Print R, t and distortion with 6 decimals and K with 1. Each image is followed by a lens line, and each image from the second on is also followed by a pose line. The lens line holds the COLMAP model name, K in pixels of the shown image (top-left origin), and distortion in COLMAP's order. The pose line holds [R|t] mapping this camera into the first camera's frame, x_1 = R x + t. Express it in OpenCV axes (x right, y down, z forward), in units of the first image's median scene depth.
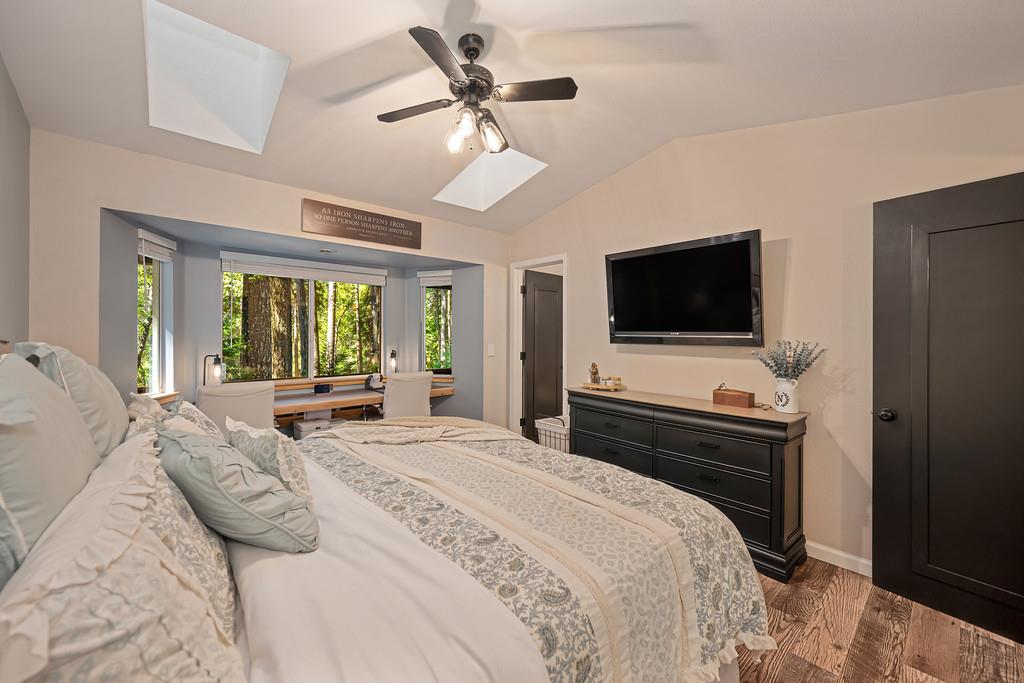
lens RADIAL K [[402.6, 0, 510.7], [0, 402.6, 338.9], [0, 0, 1]] dist [-0.000893, -0.000810]
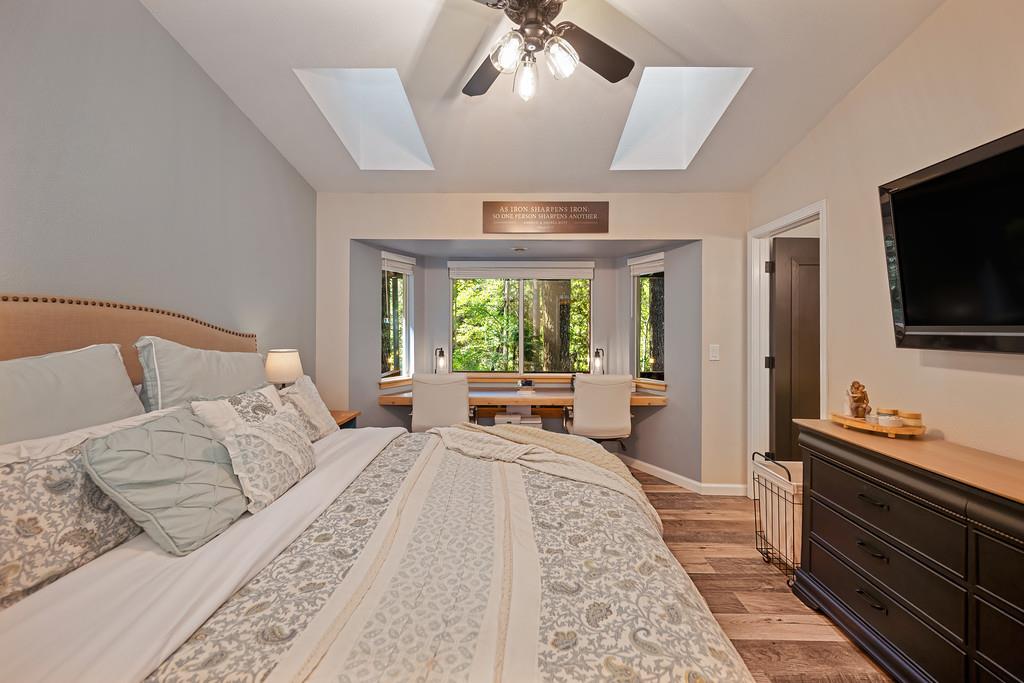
lens RADIAL K [[402.6, 0, 516.5], [0, 402.6, 332.2], [0, 0, 1]] dist [-0.000893, -0.000810]
pose [[0.739450, 0.001408, -0.673210, 0.227301], [-0.008013, 0.999945, -0.006710, -0.001974], [0.673164, 0.010356, 0.739421, 0.252235]]
